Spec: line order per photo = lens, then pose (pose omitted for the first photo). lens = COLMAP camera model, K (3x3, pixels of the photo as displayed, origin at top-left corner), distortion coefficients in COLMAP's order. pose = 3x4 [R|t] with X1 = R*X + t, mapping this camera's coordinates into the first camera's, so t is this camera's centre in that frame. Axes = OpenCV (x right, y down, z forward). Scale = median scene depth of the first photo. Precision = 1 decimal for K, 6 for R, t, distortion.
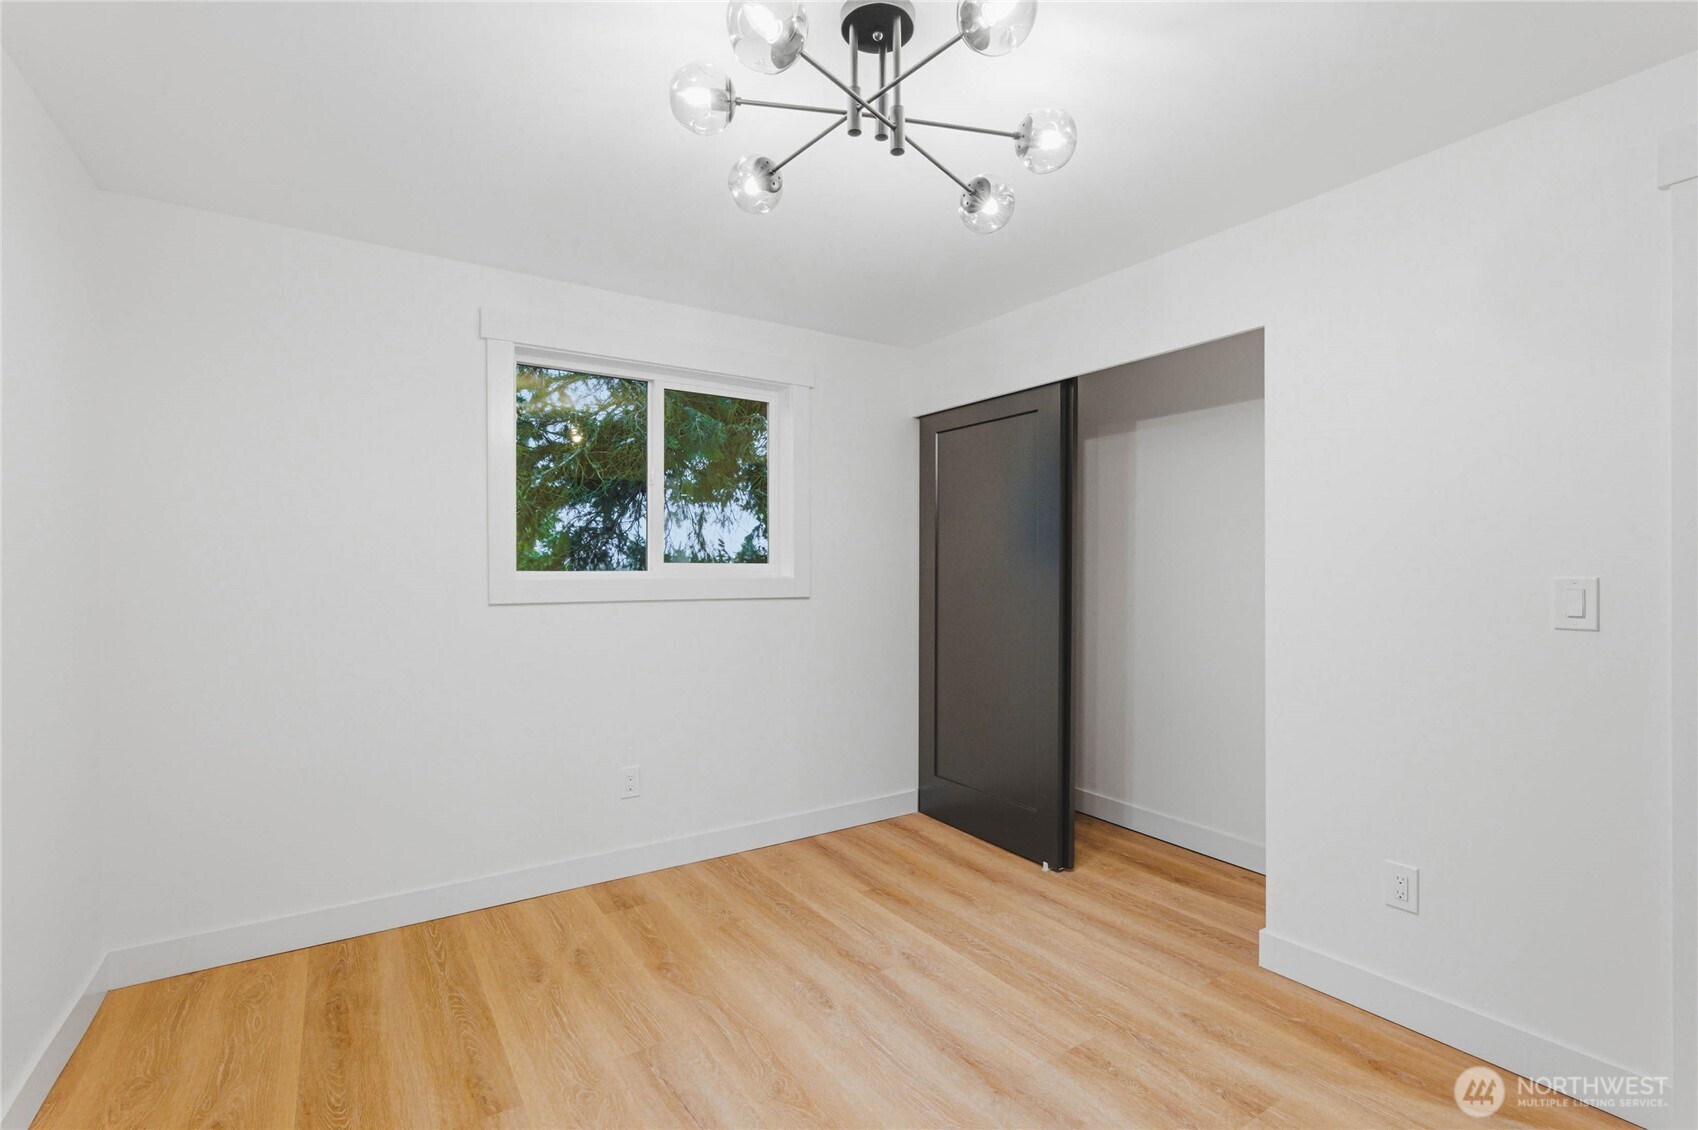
lens RADIAL K [[777.1, 0, 850.2], [0, 777.1, 569.1], [0, 0, 1]] dist [-0.010443, 0.000072]
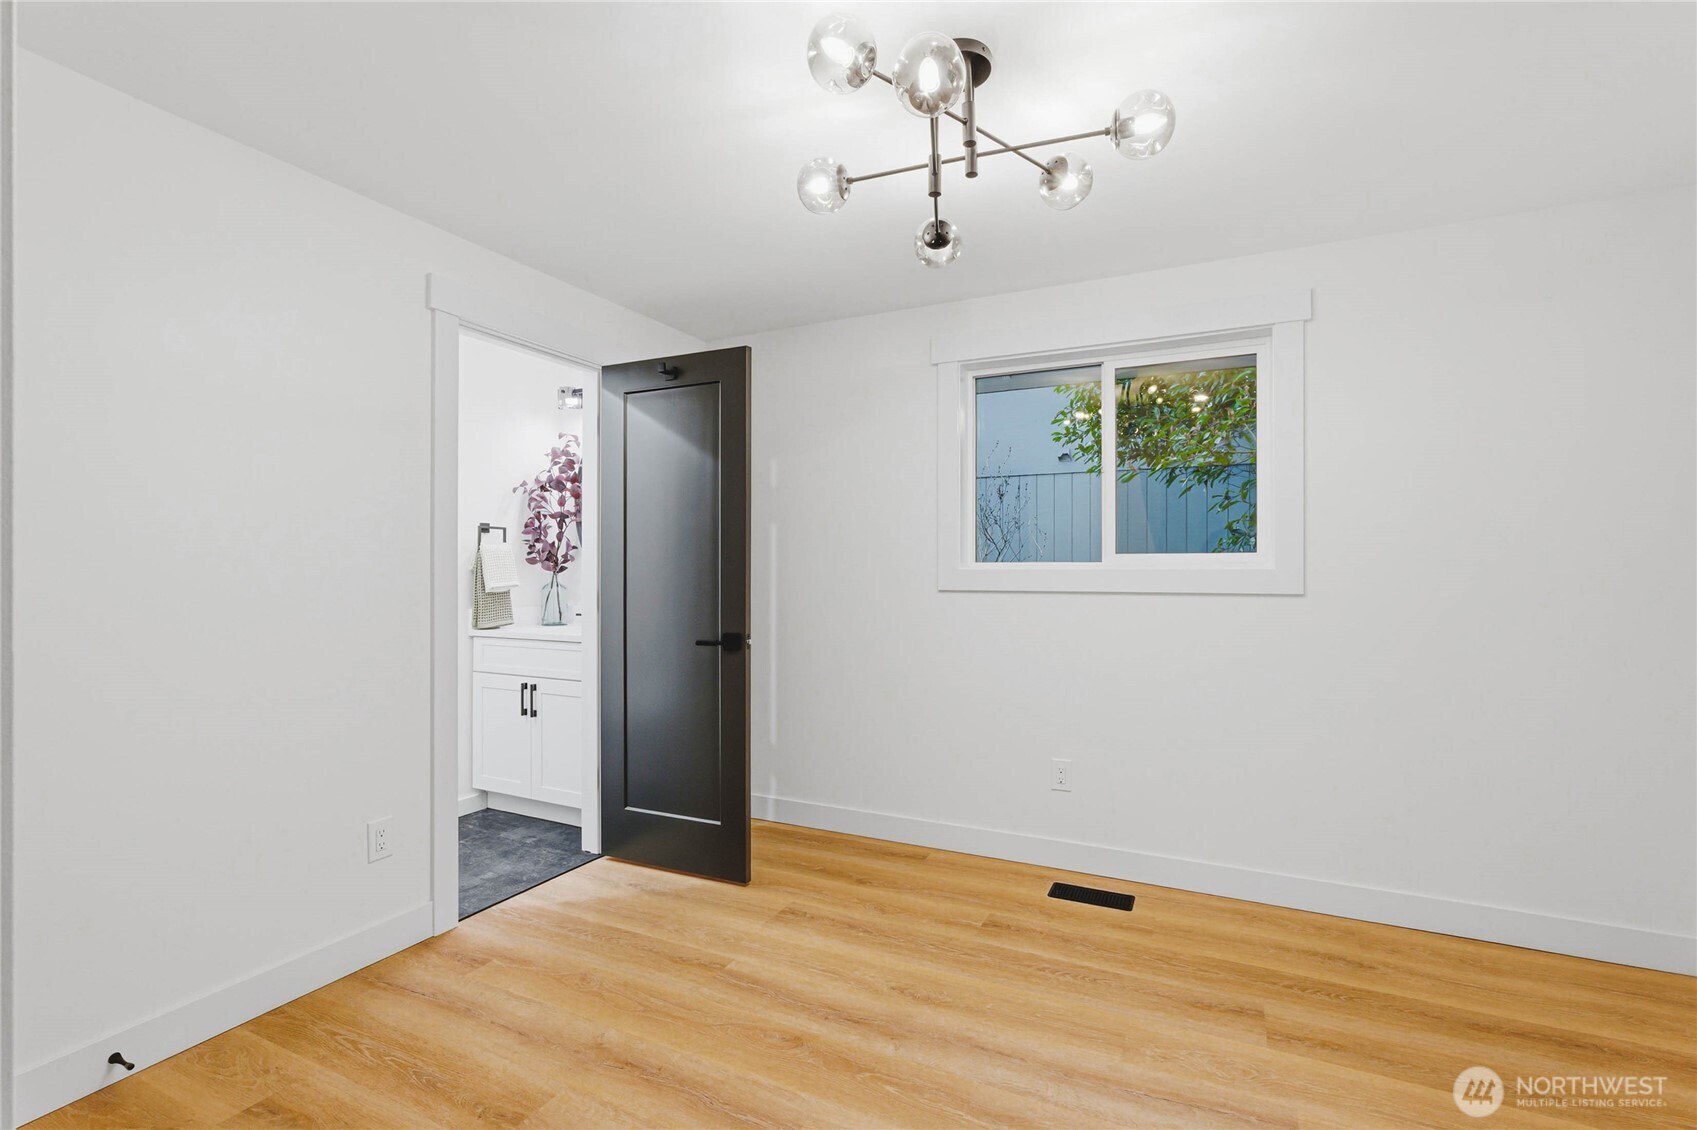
lens RADIAL K [[776.6, 0, 842.3], [0, 776.6, 563.8], [0, 0, 1]] dist [-0.010443, 0.000072]
pose [[-0.870874, 0.005476, -0.491475, 0.573461], [0.006390, 0.999980, -0.000180, 0.000923], [0.491464, -0.003297, -0.870891, 1.498084]]
